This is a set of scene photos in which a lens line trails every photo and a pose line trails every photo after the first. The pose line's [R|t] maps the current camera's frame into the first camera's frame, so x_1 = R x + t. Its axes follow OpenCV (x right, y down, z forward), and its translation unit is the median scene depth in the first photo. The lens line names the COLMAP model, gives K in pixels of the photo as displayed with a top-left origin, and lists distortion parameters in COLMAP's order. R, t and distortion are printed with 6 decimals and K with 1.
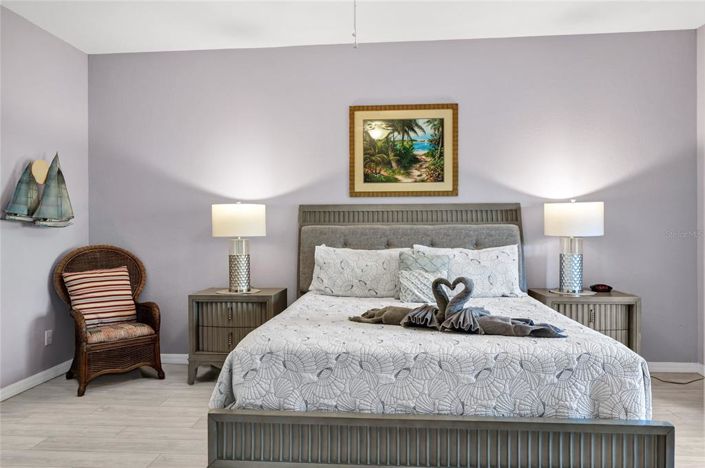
lens RADIAL K [[492.4, 0, 350.6], [0, 492.4, 233.1], [0, 0, 1]] dist [0.010018, 0.000395]
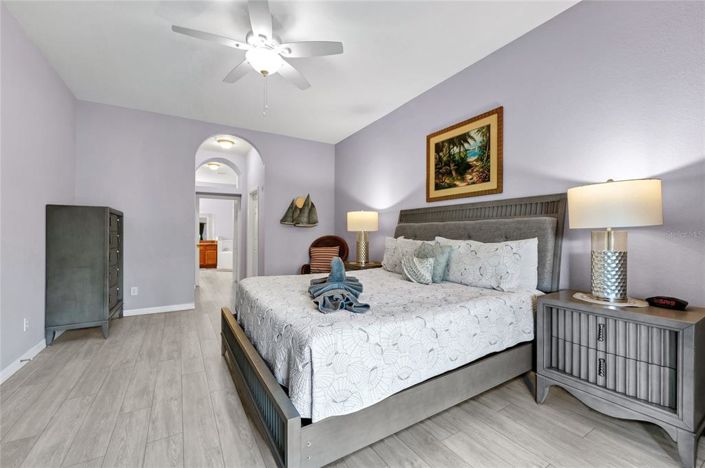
lens RADIAL K [[294.1, 0, 352.9], [0, 294.1, 232.9], [0, 0, 1]] dist [0.013331, 0.000090]
pose [[0.573639, 0.000440, -0.819108, 0.556535], [0.003405, 0.999990, 0.002921, 0.009332], [0.819101, -0.004465, 0.573632, 0.362480]]
